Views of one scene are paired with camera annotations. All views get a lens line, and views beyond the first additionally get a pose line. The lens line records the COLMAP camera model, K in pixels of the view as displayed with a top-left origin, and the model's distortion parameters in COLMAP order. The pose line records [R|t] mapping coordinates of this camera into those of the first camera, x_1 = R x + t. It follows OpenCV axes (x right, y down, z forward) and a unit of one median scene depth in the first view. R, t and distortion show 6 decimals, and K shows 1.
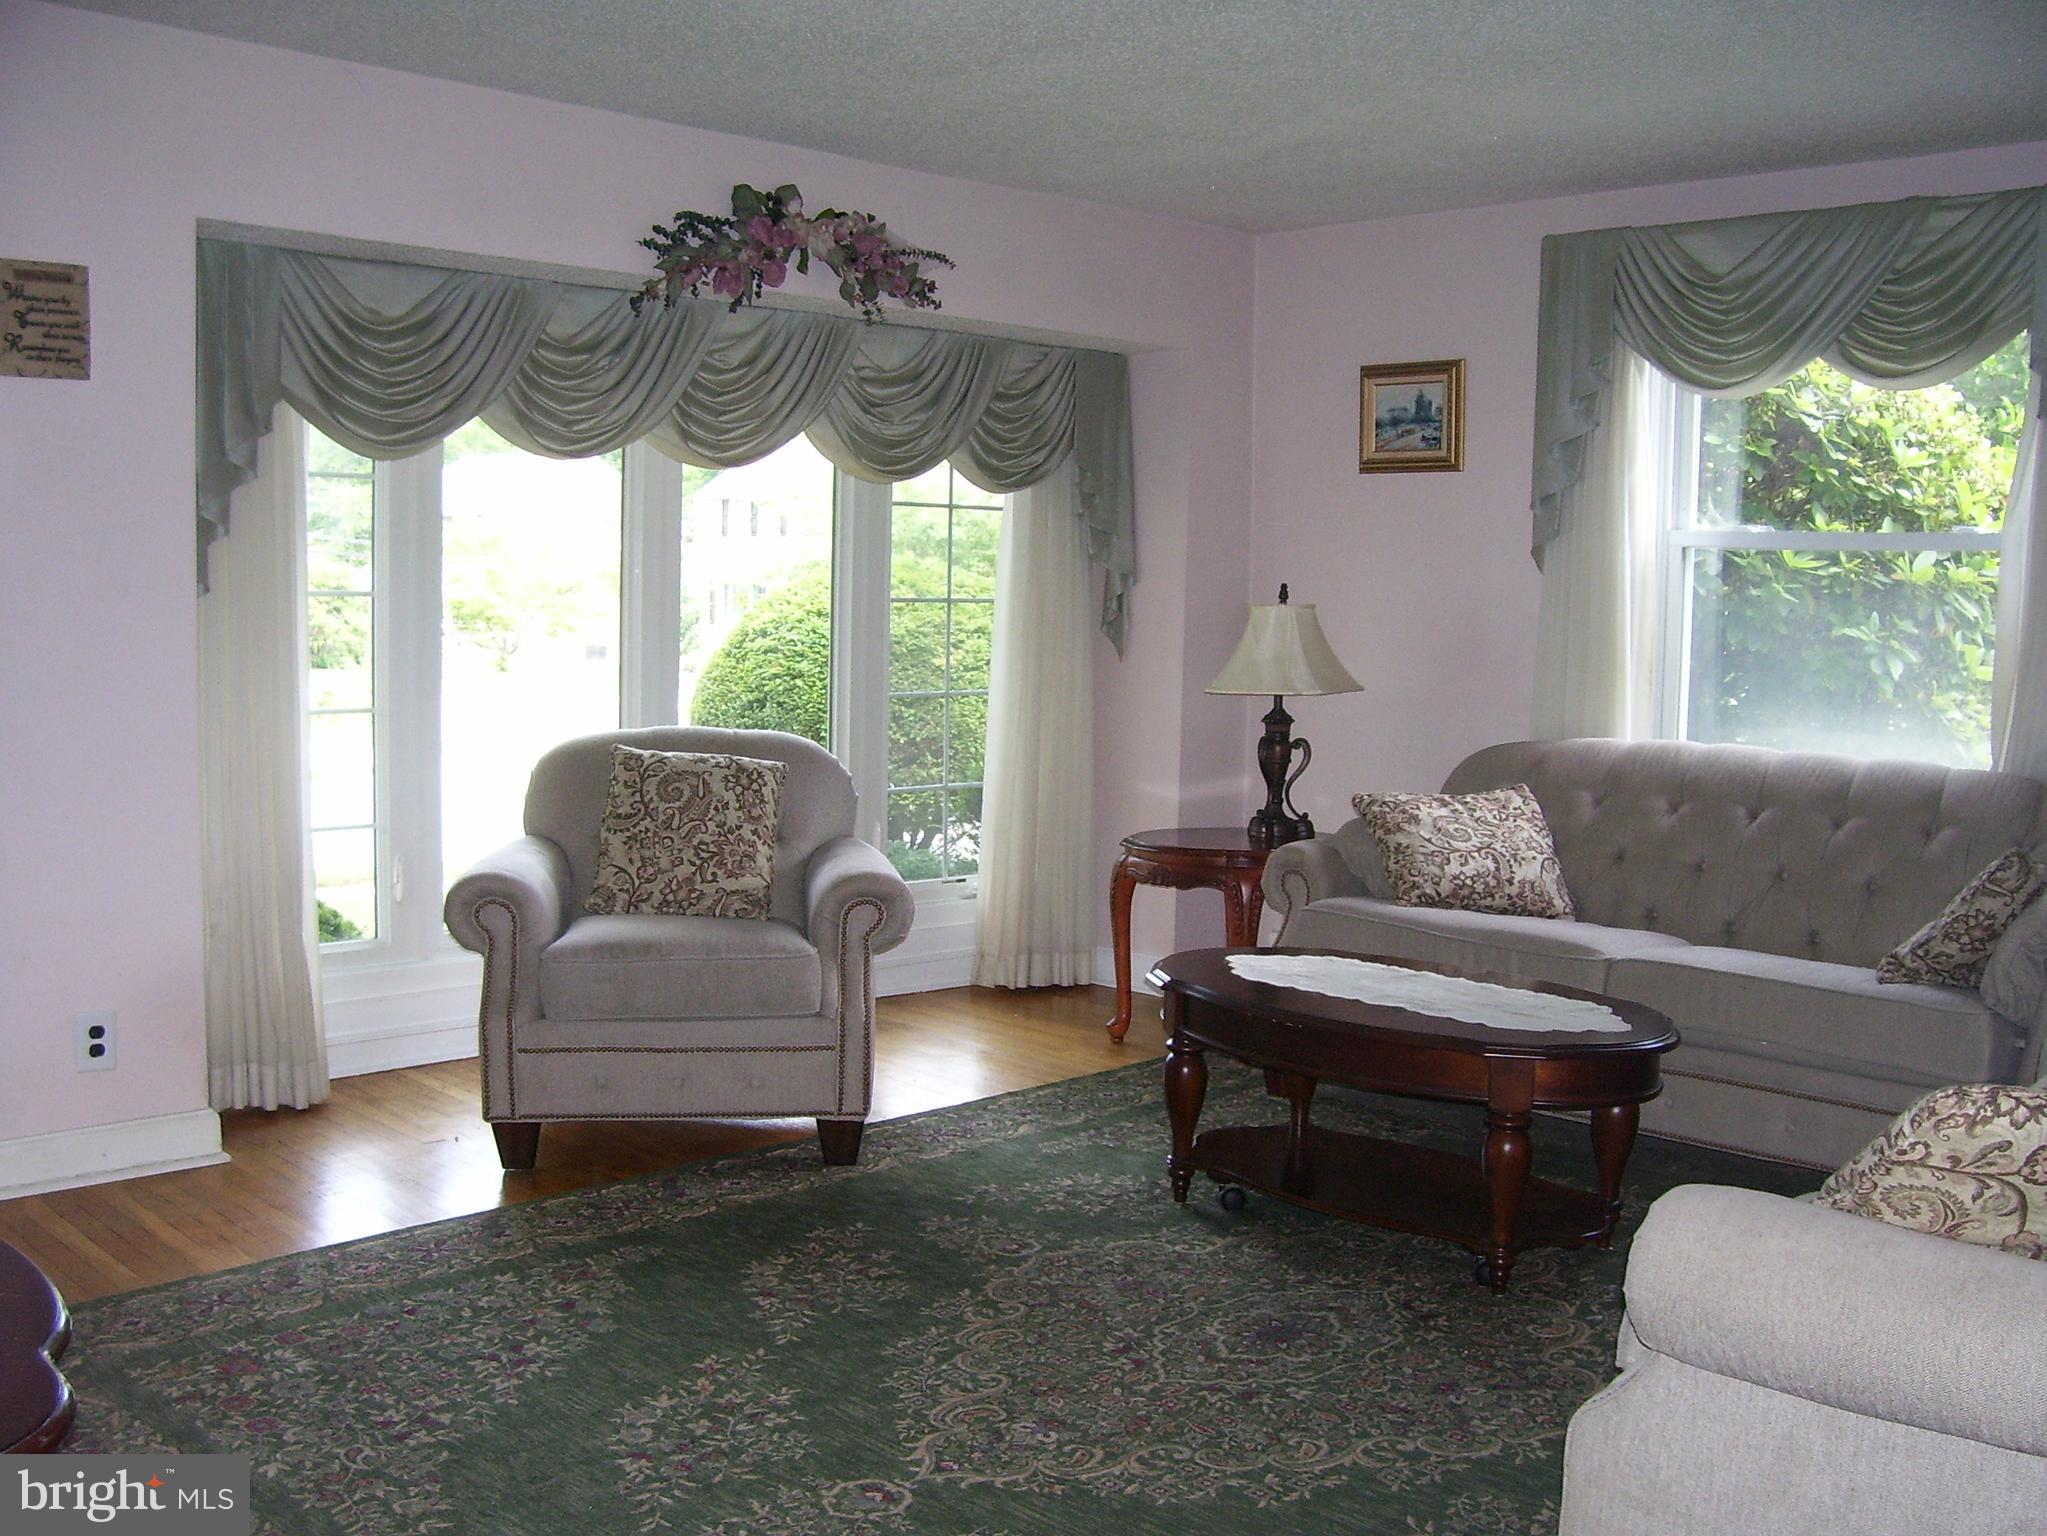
lens RADIAL K [[2039.8, 0, 1035.8], [0, 2039.8, 779.9], [0, 0, 1]] dist [-0.190359, 0.182675]
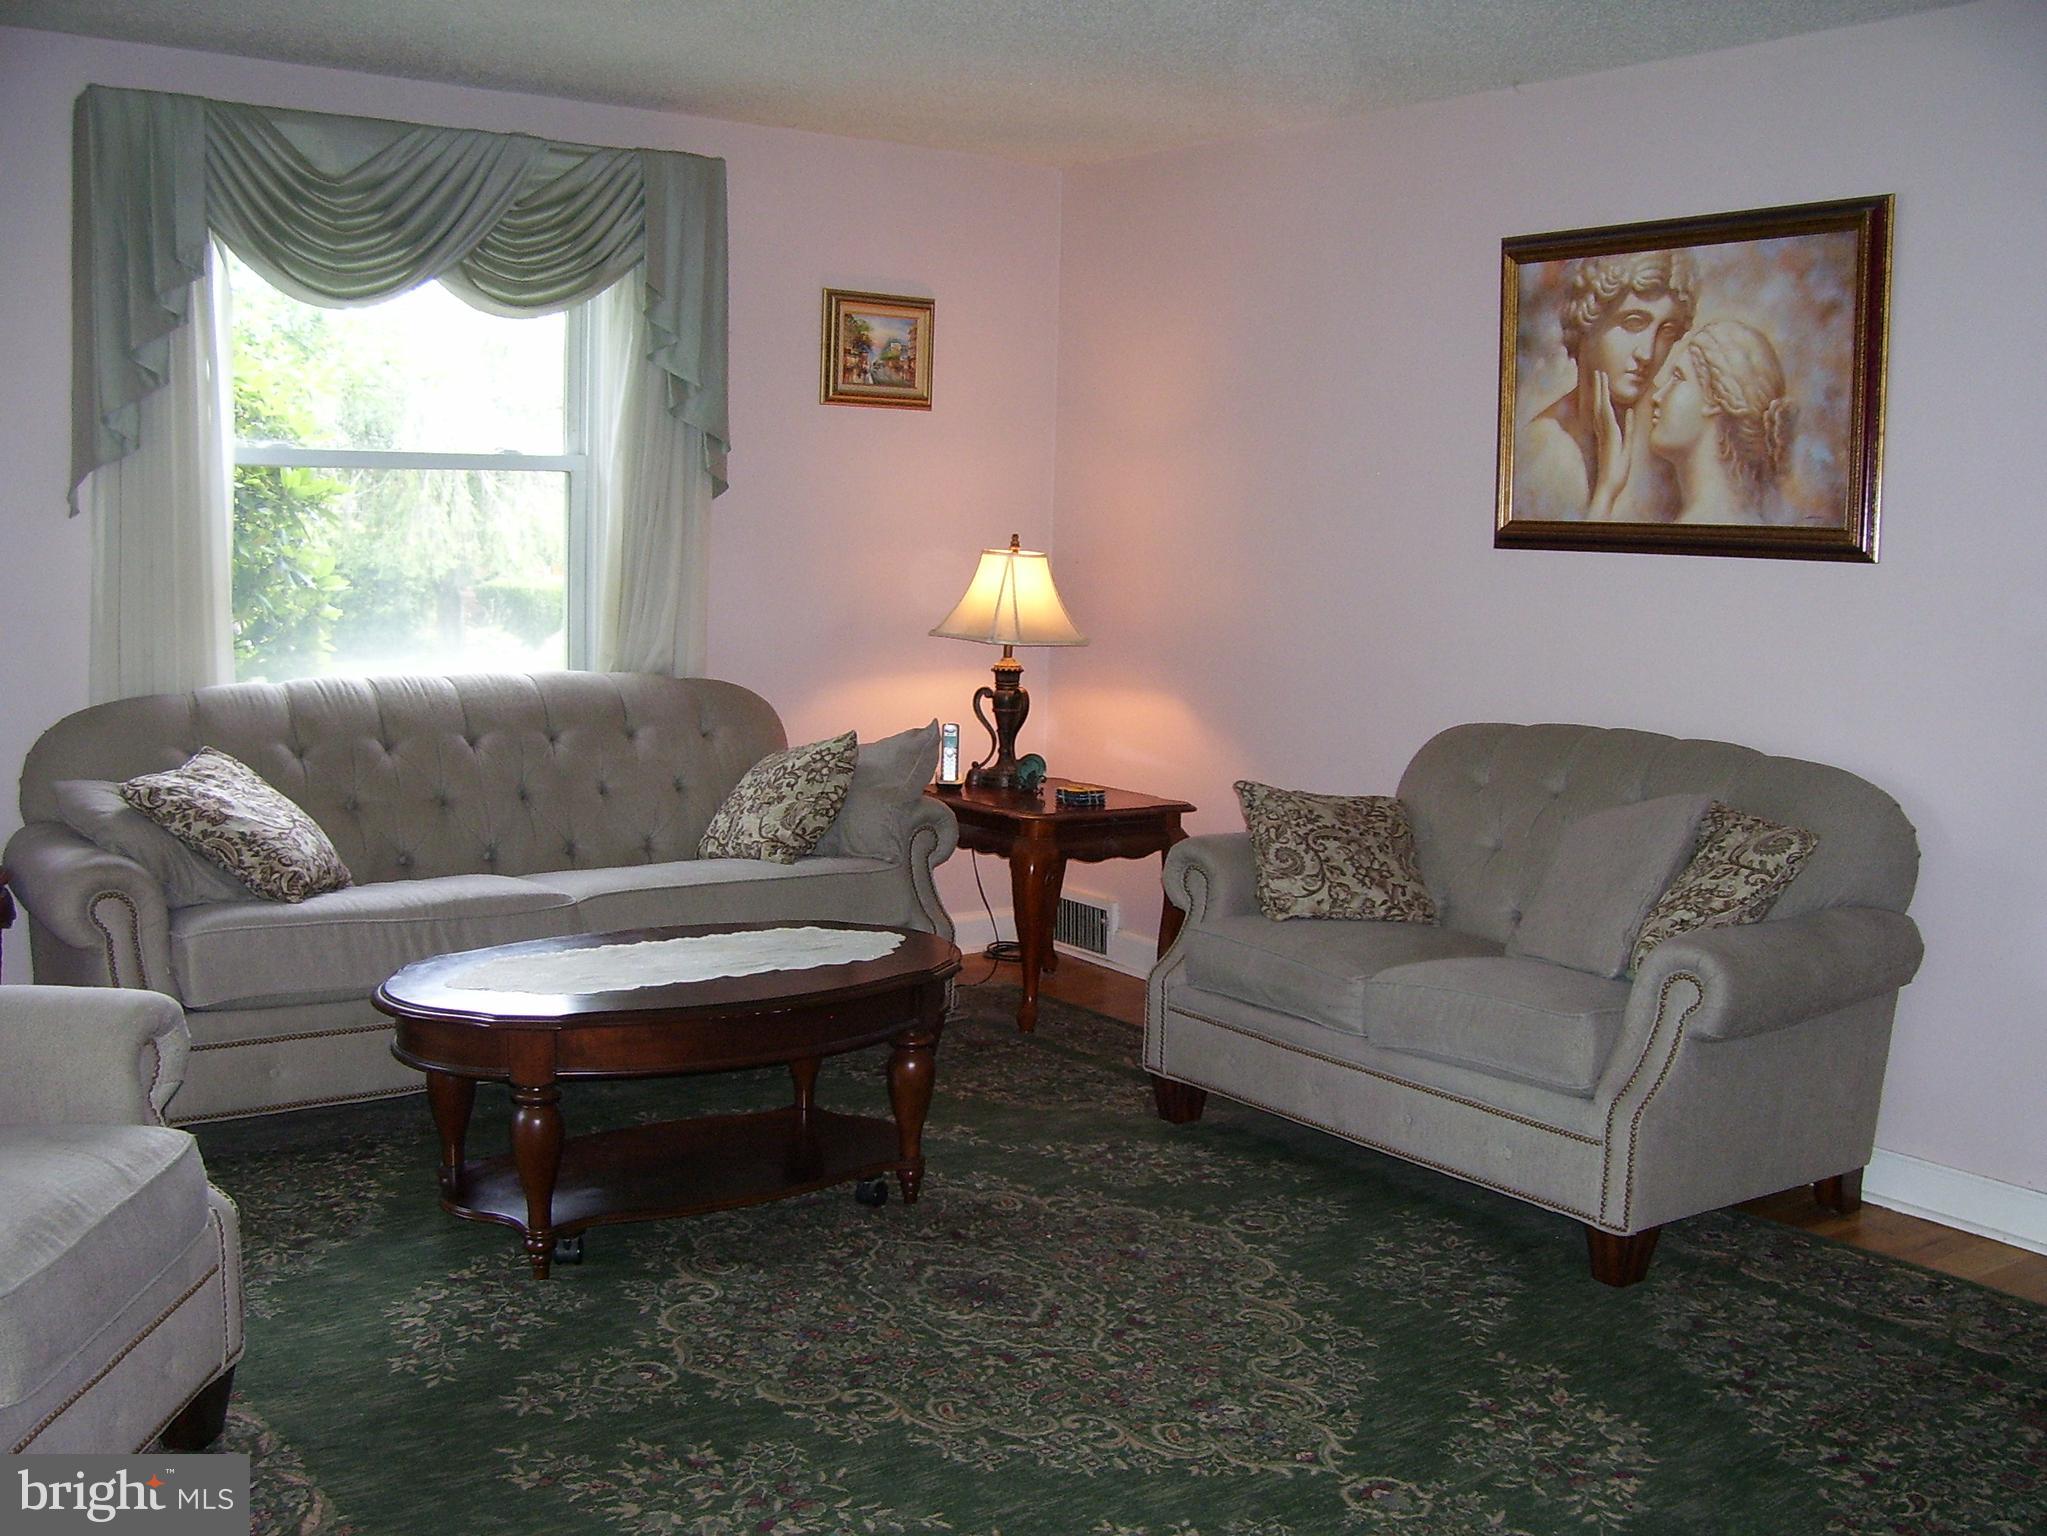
lens RADIAL K [[2039.8, 0, 1035.8], [0, 2039.8, 779.9], [0, 0, 1]] dist [-0.190359, 0.182675]
pose [[0.150897, -0.143345, 0.978101, -0.745214], [0.072816, 0.988355, 0.133614, -0.098943], [-0.985864, 0.051060, 0.159577, 0.724861]]
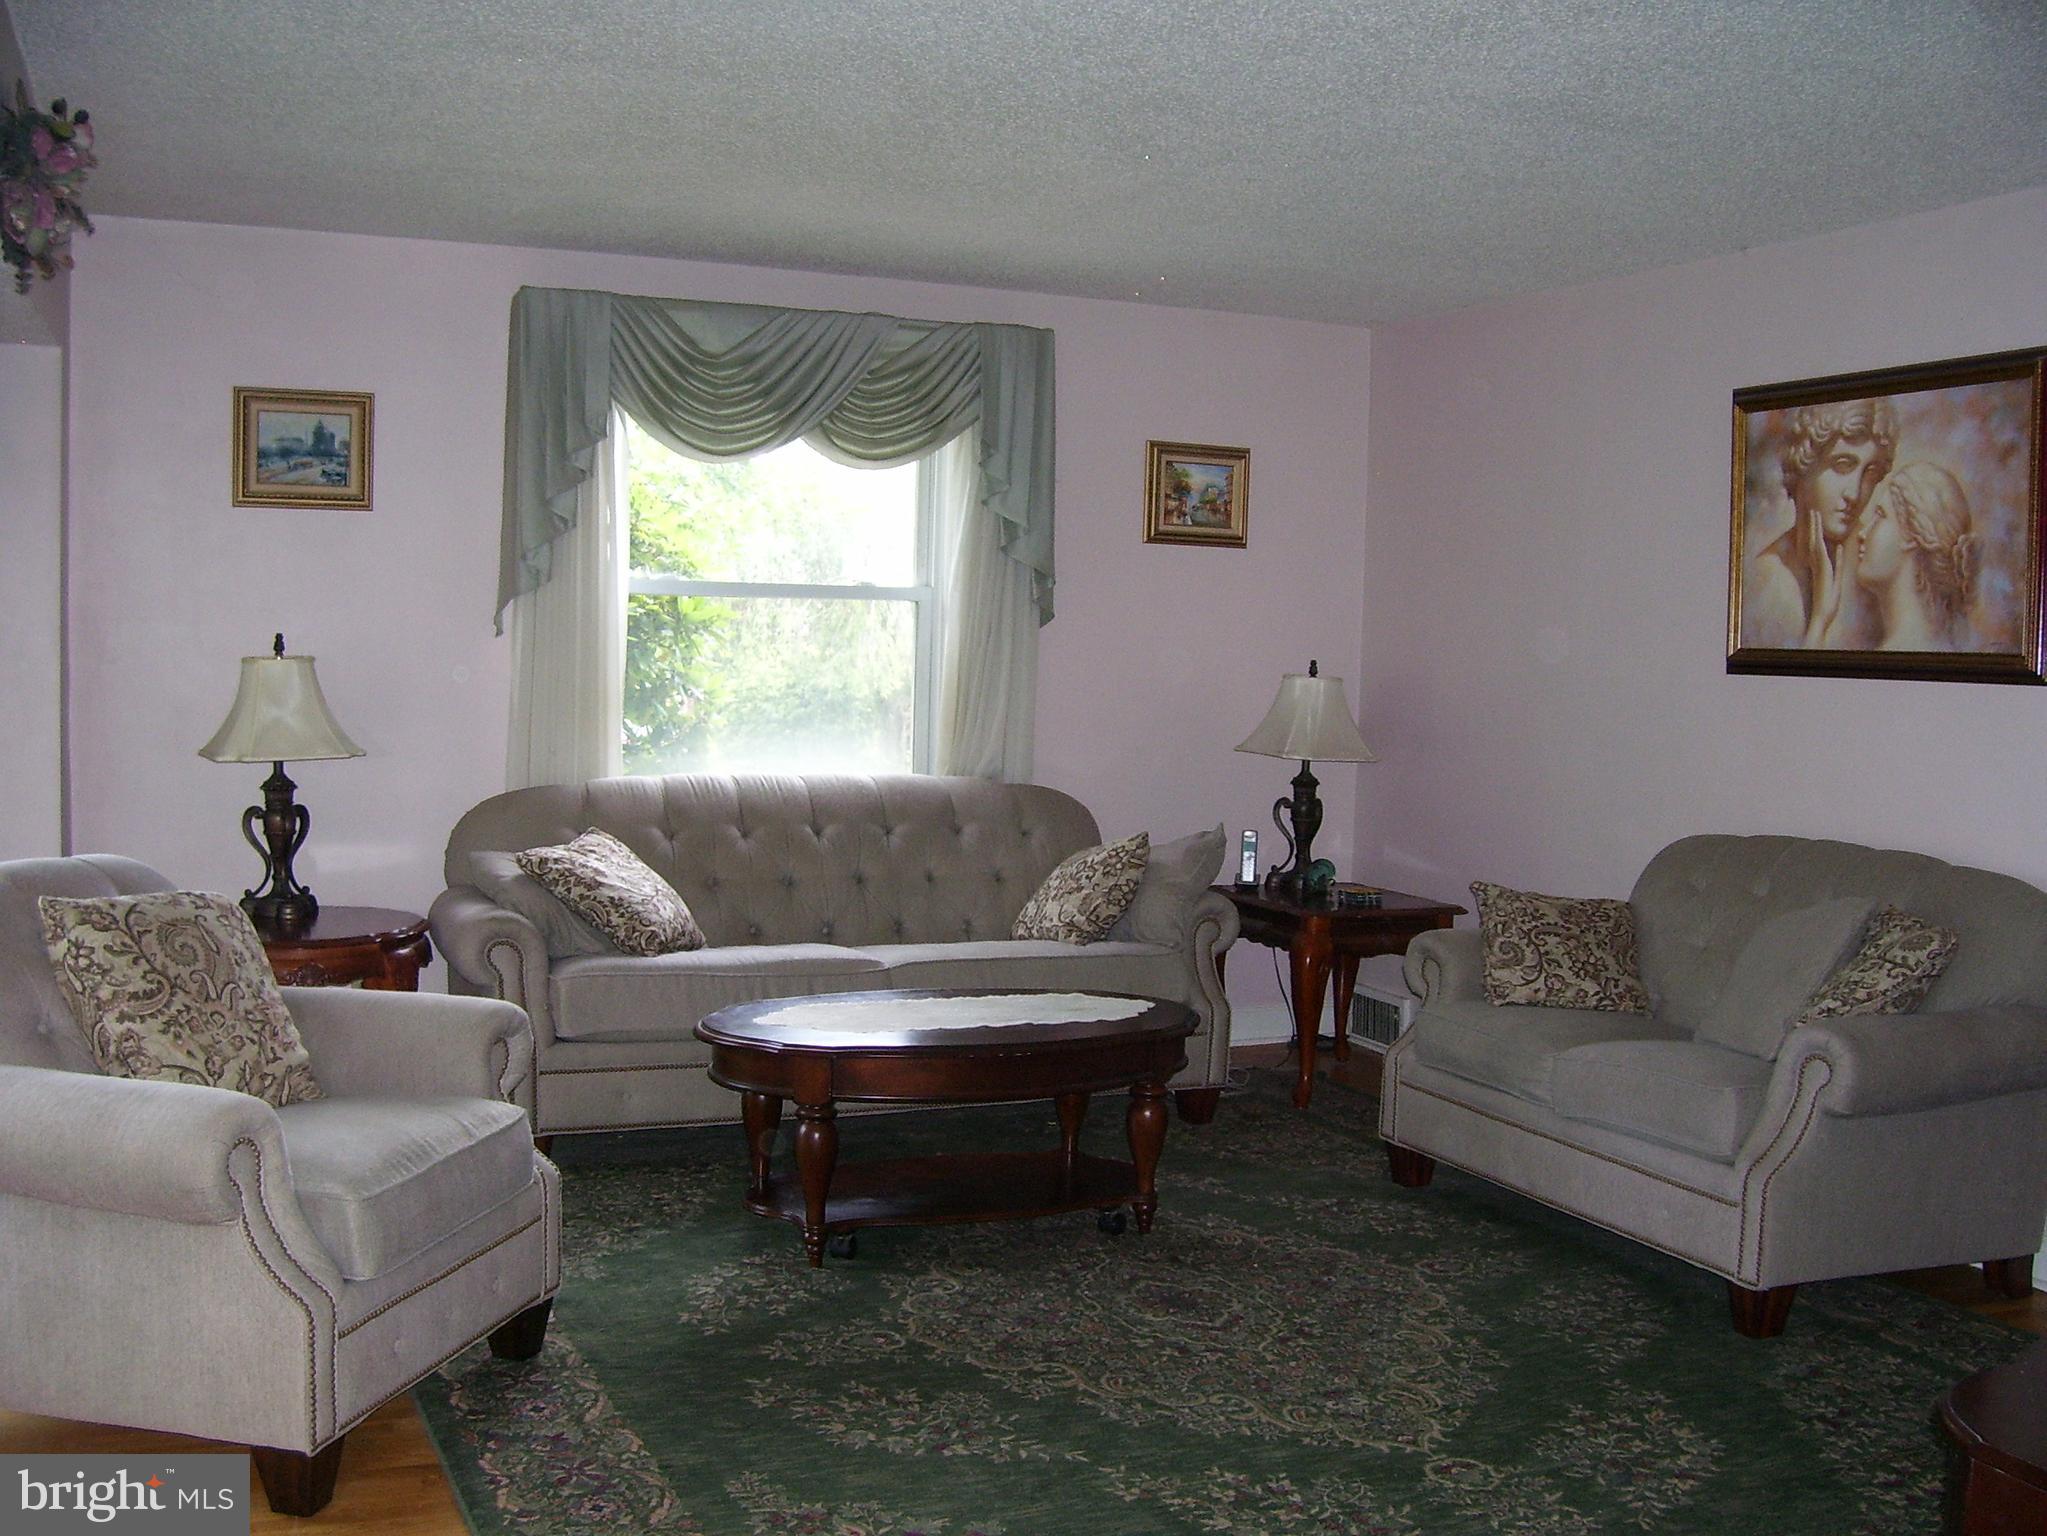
lens RADIAL K [[2039.8, 0, 1035.8], [0, 2039.8, 779.9], [0, 0, 1]] dist [-0.190359, 0.182675]
pose [[0.364792, -0.076863, 0.927911, -0.882925], [0.069923, 0.996034, 0.055017, -0.088290], [-0.928460, 0.044812, 0.368720, 0.572747]]
